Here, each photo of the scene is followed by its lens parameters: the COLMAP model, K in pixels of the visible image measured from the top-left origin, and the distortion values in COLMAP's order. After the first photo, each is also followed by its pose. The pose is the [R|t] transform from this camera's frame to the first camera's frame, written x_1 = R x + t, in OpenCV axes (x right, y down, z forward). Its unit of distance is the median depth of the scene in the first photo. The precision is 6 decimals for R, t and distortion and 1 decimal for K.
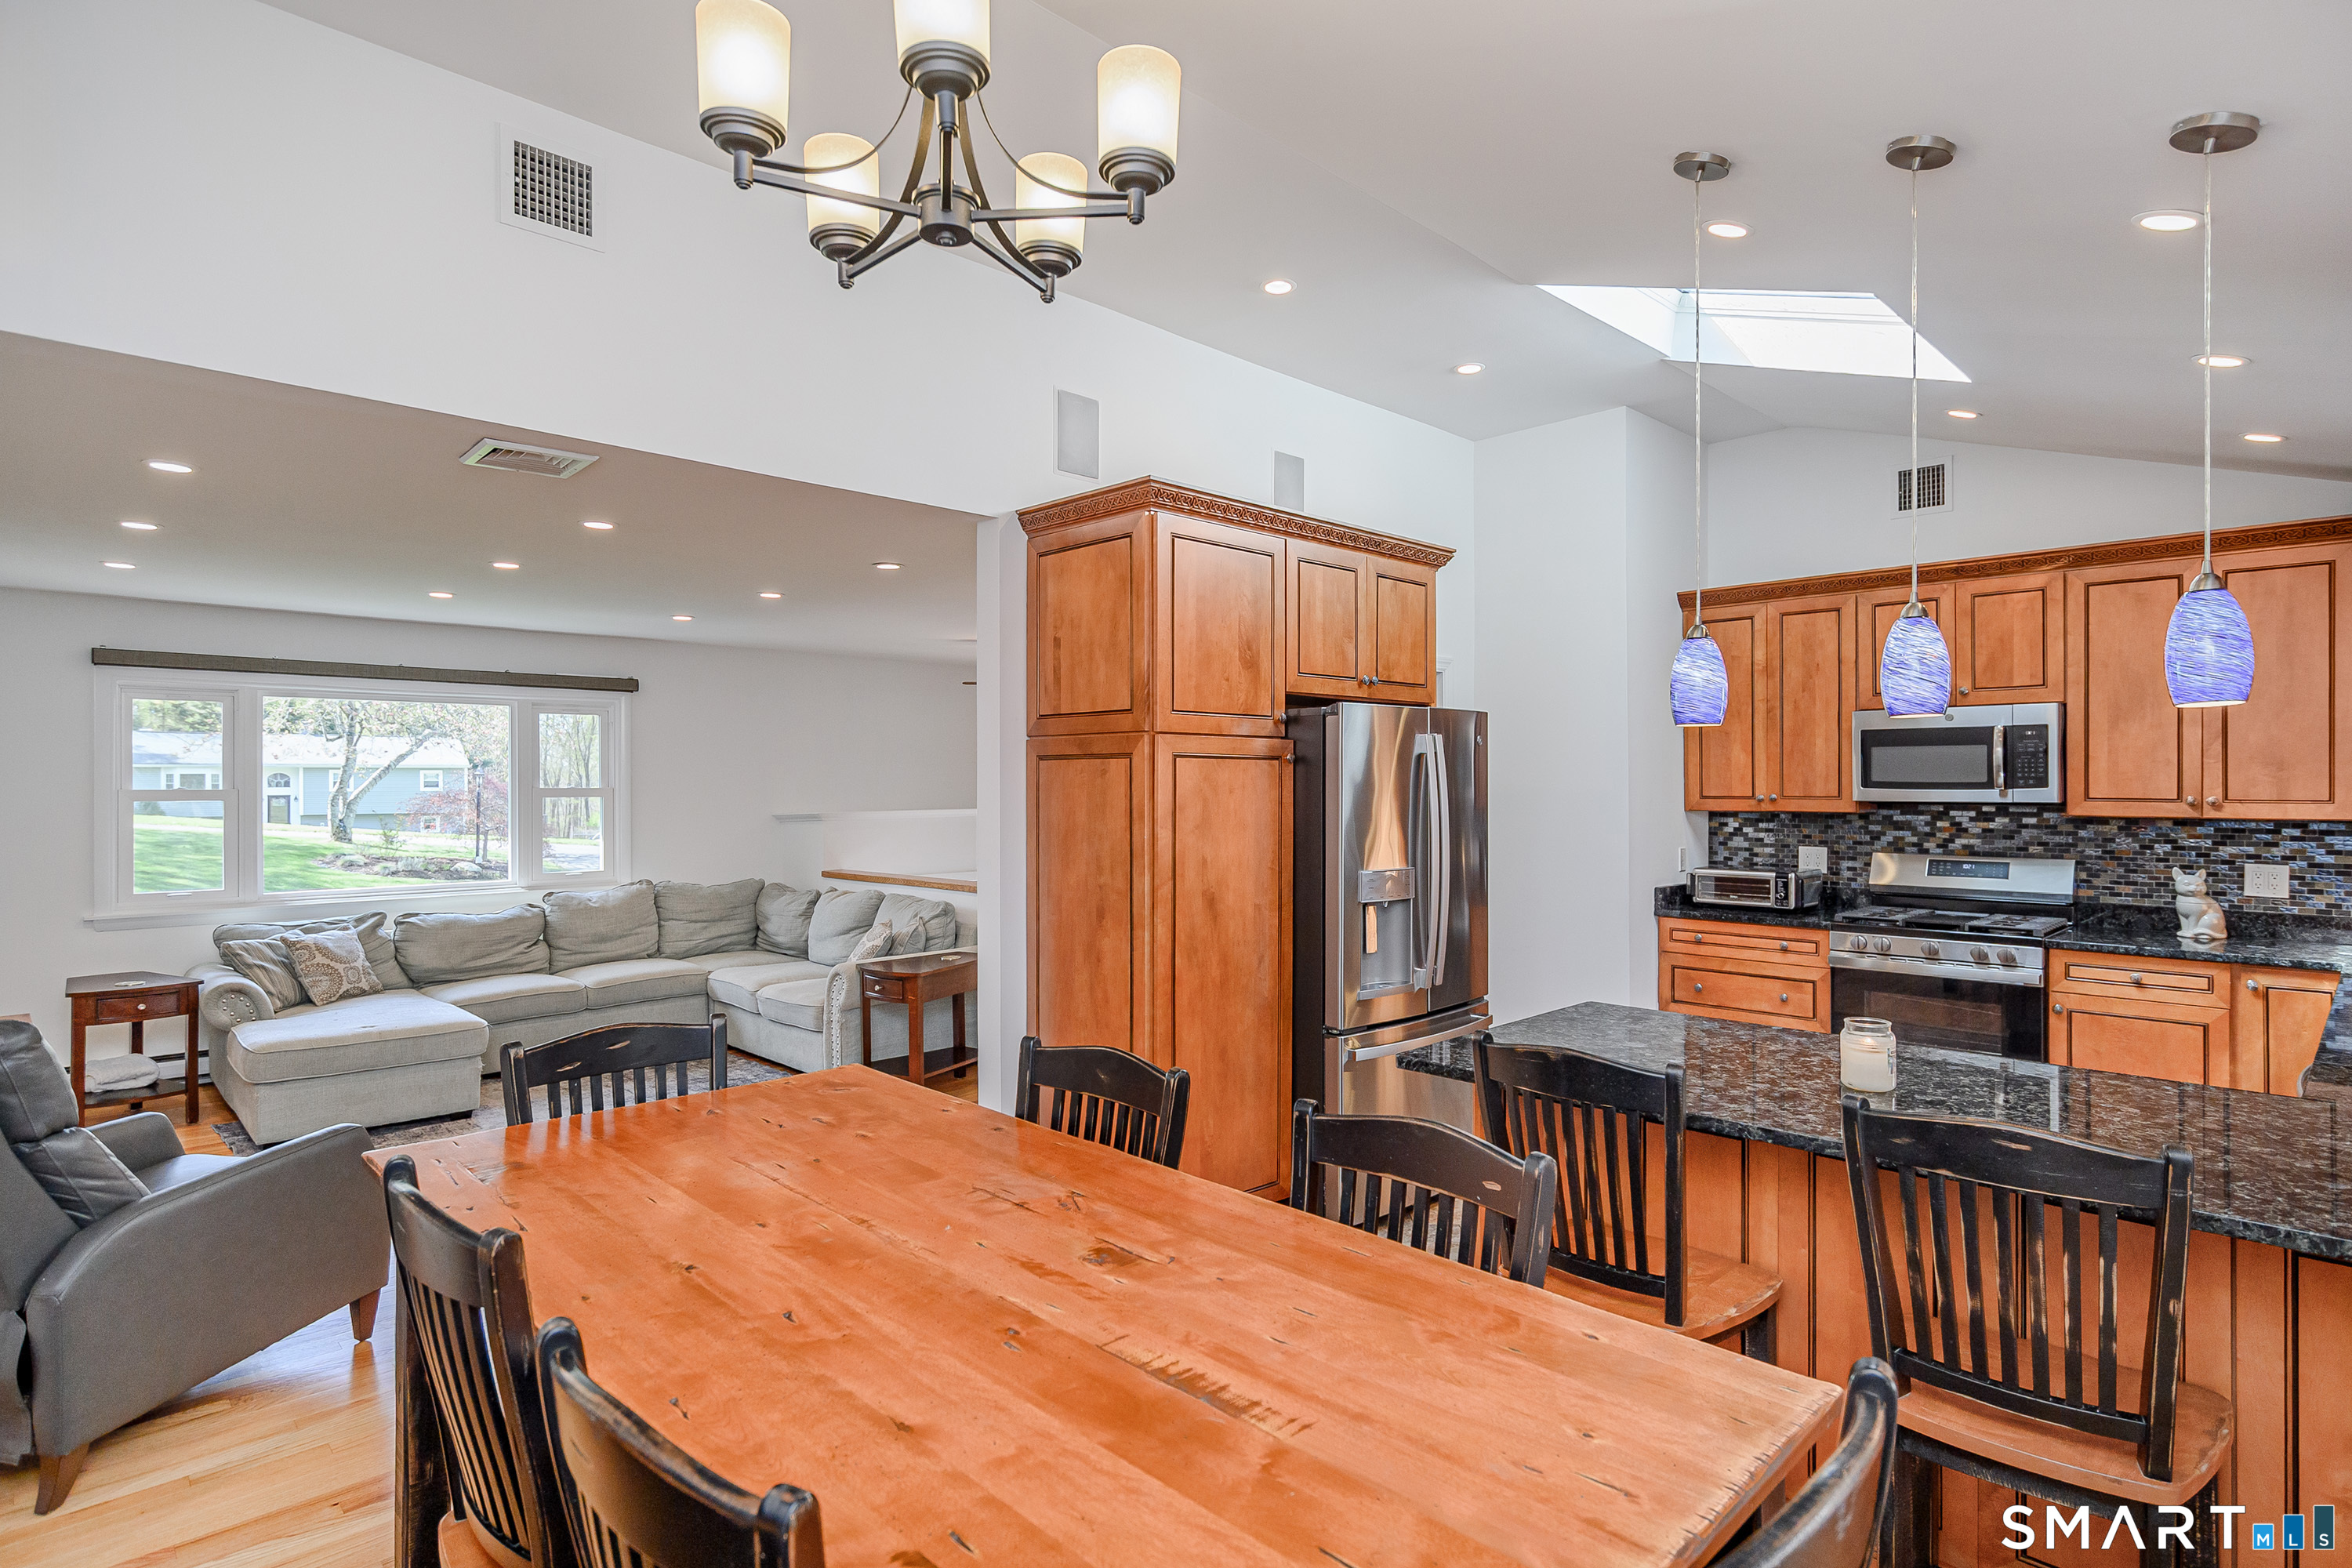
lens RADIAL K [[1197.1, 0, 1177.4], [0, 1197.1, 787.5], [0, 0, 1]] dist [-0.003729, 0.004063]
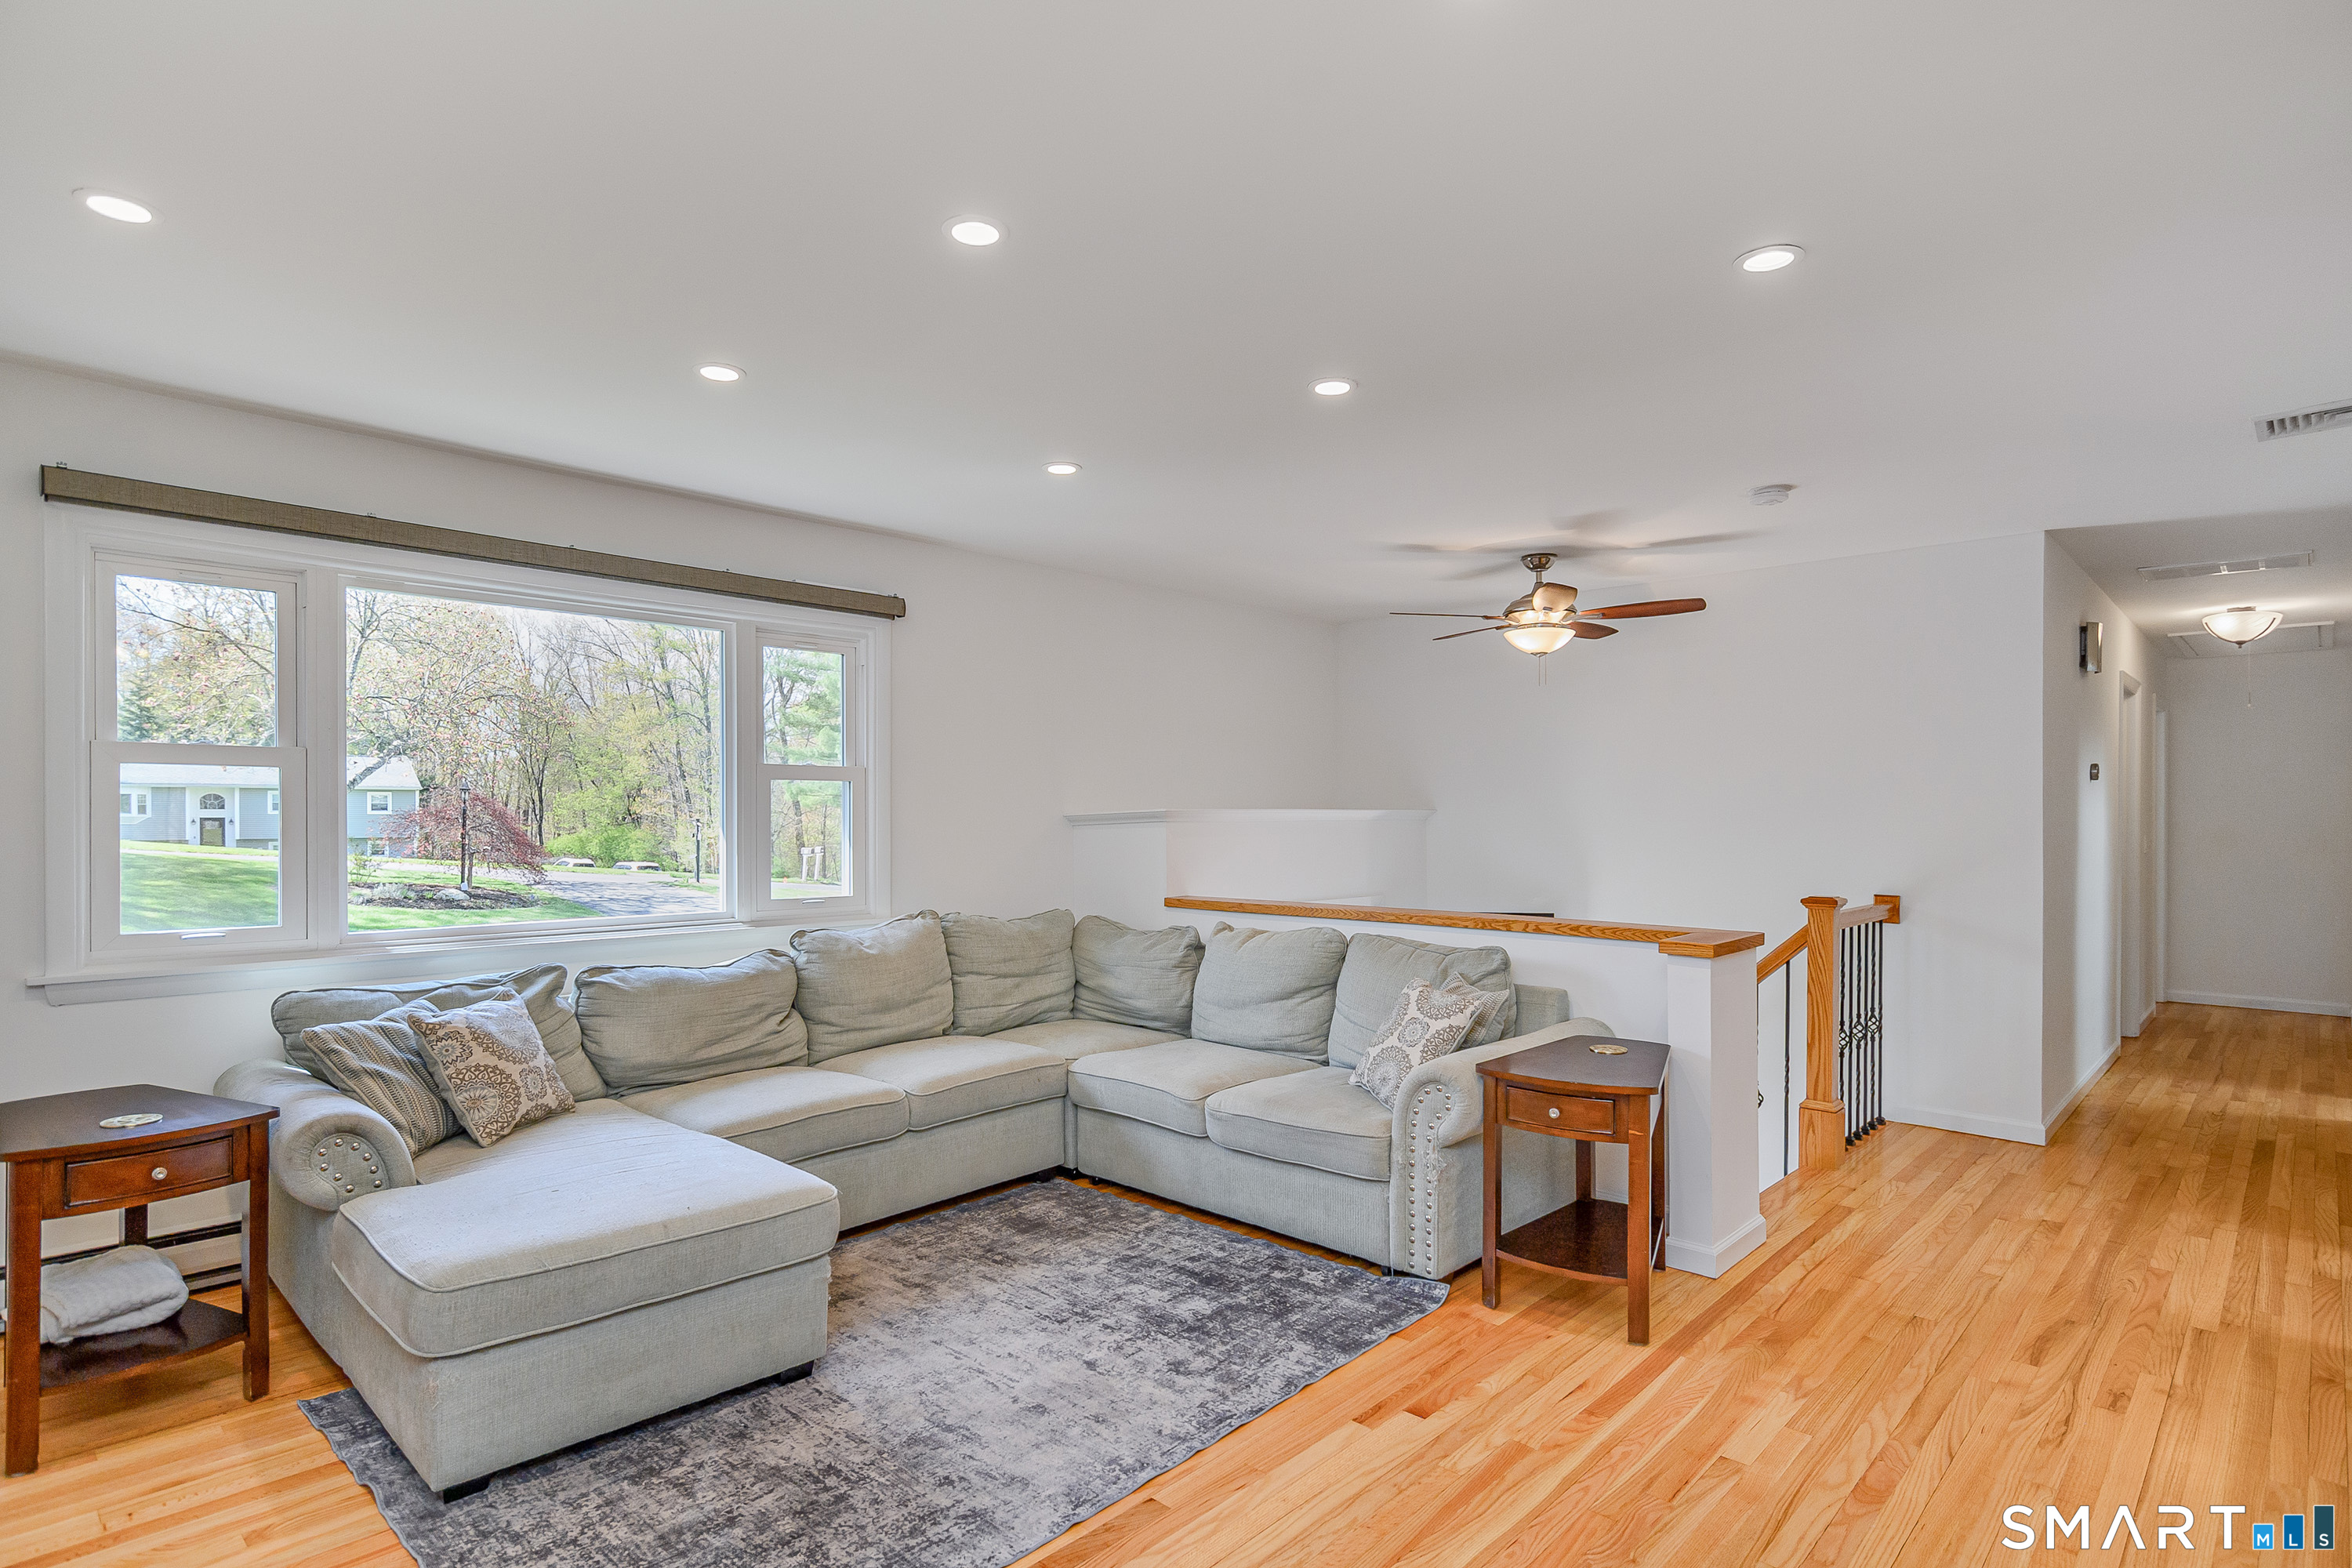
lens RADIAL K [[1197.1, 0, 1167.6], [0, 1197.1, 824.6], [0, 0, 1]] dist [-0.003729, 0.004063]
pose [[0.999324, 0.005137, 0.036390, -0.461013], [-0.005293, 0.999977, 0.004186, 0.038068], [-0.036368, -0.004376, 0.999329, 0.486847]]
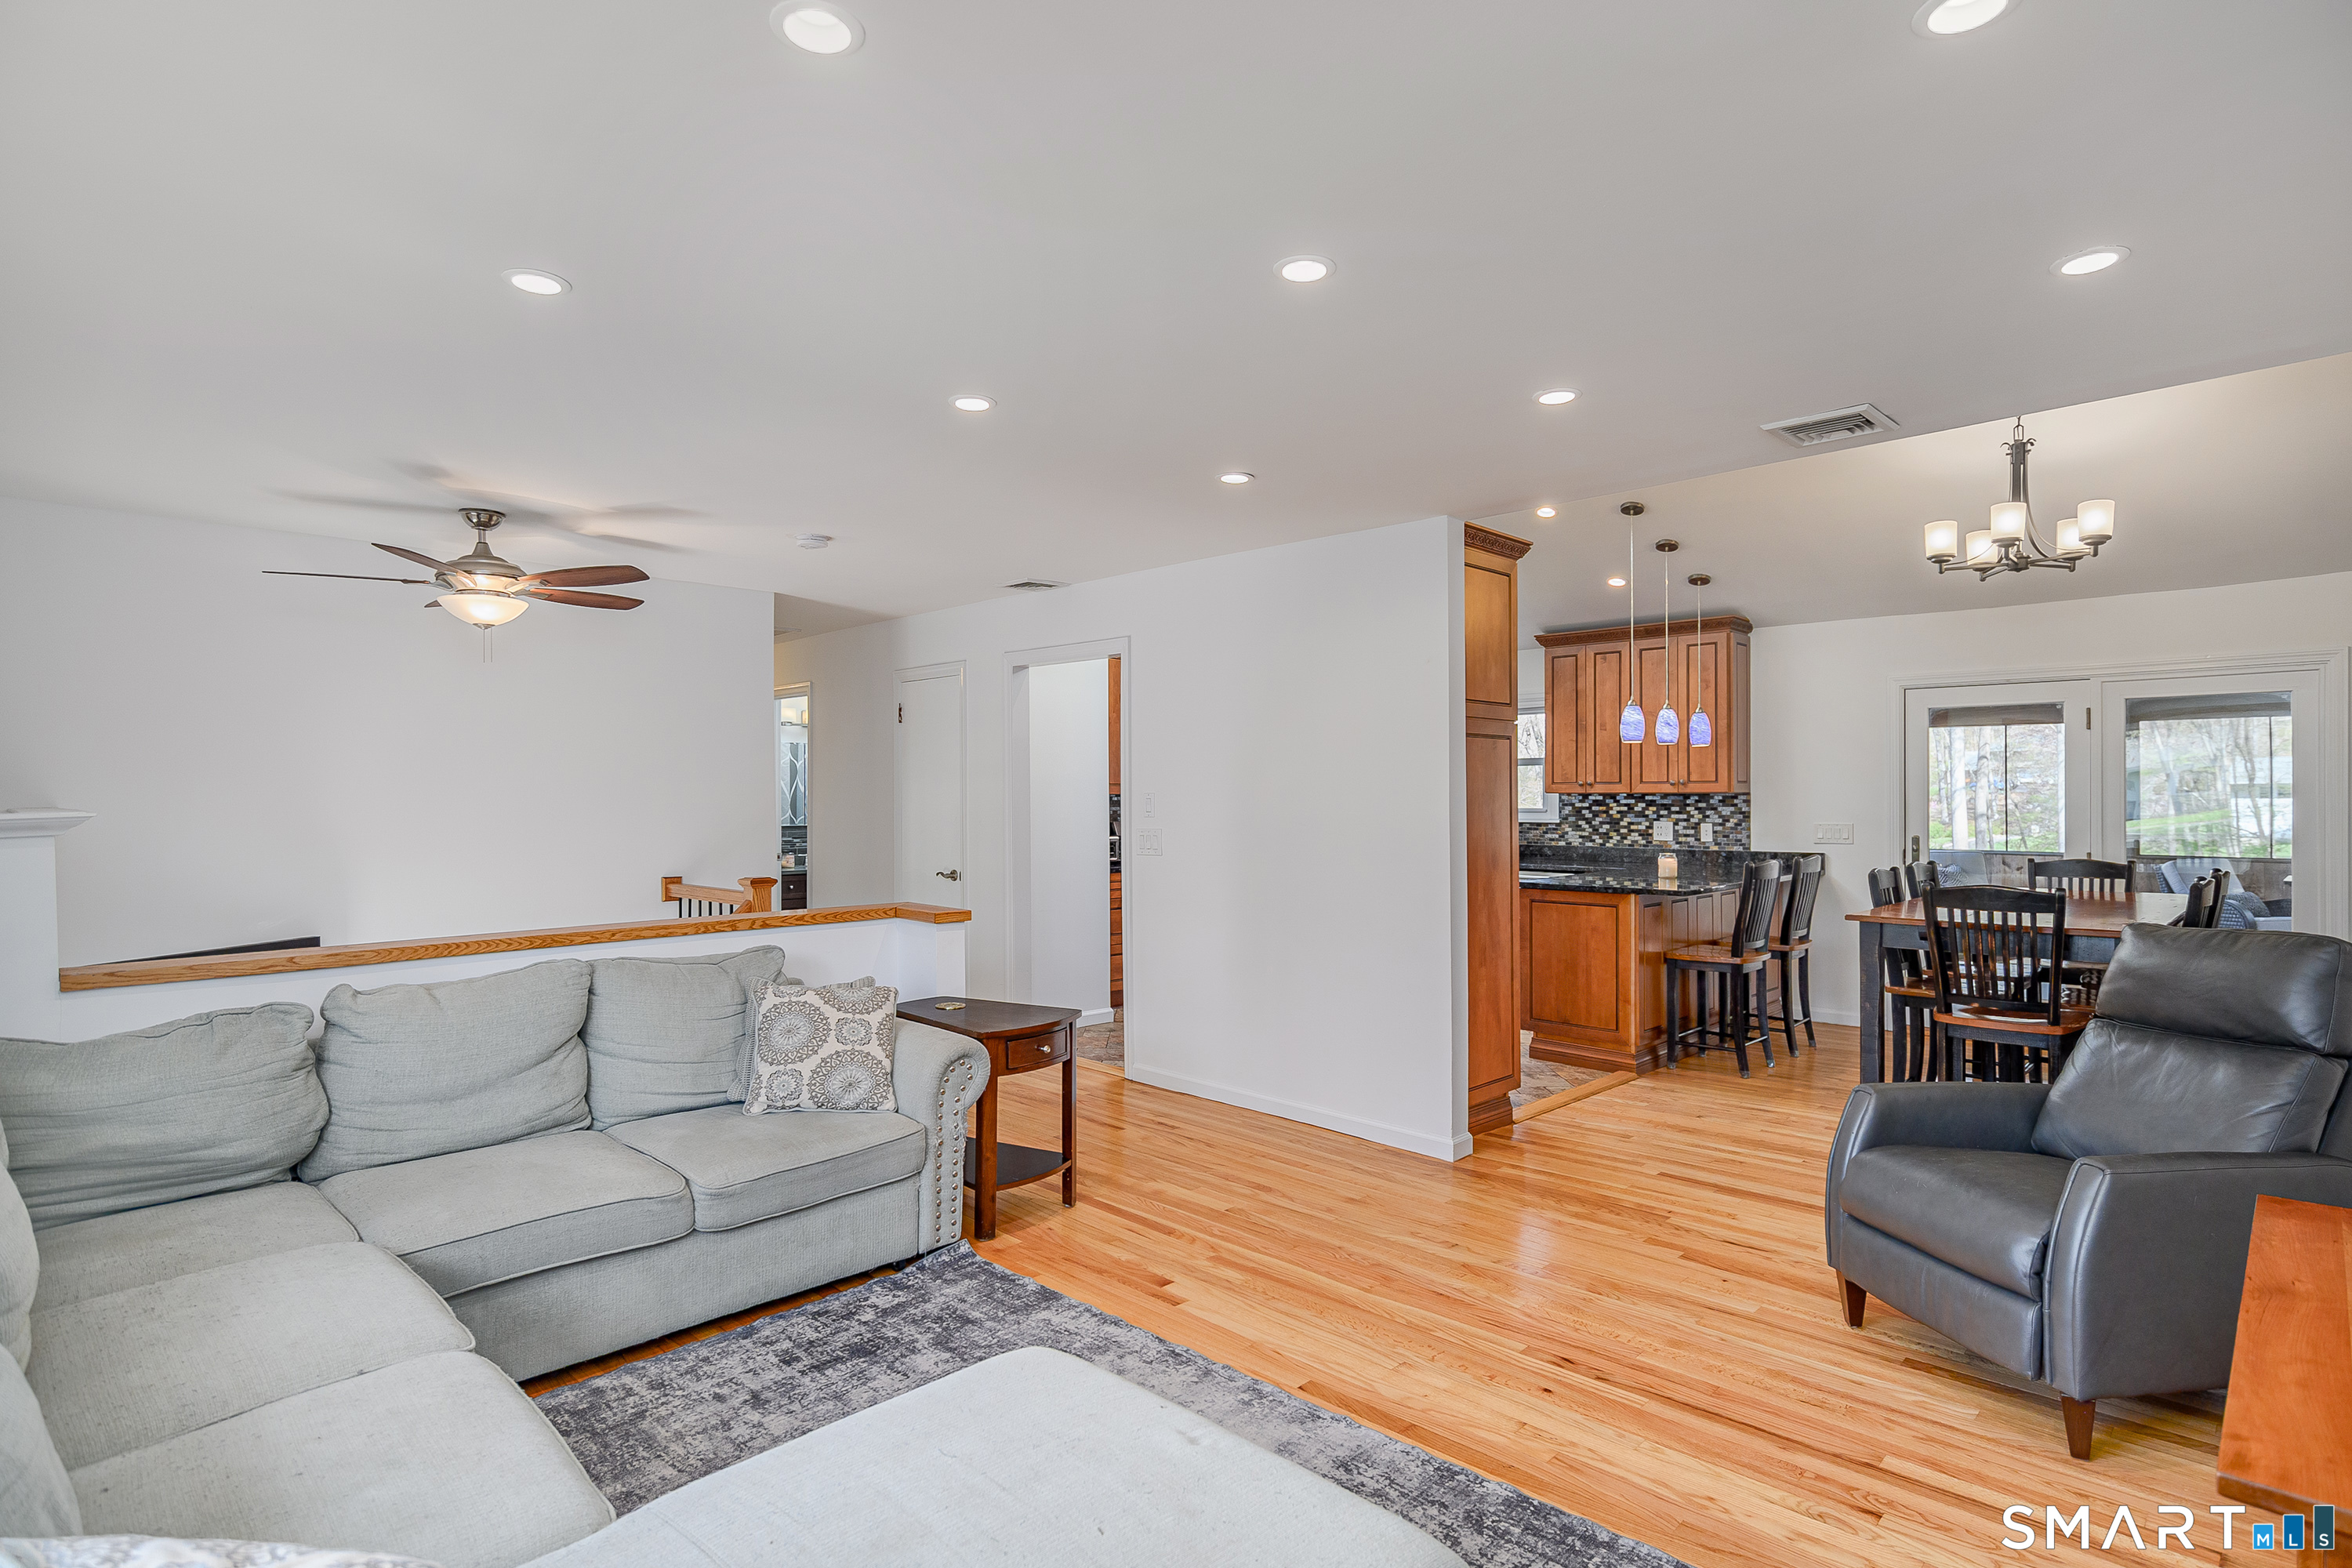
lens RADIAL K [[1197.1, 0, 1174.8], [0, 1197.1, 793.7], [0, 0, 1]] dist [-0.003729, 0.004063]
pose [[-0.018521, 0.006186, 0.999809, -0.960037], [0.008065, 0.999949, -0.006038, 0.029131], [-0.999796, 0.007952, -0.018570, 0.971412]]
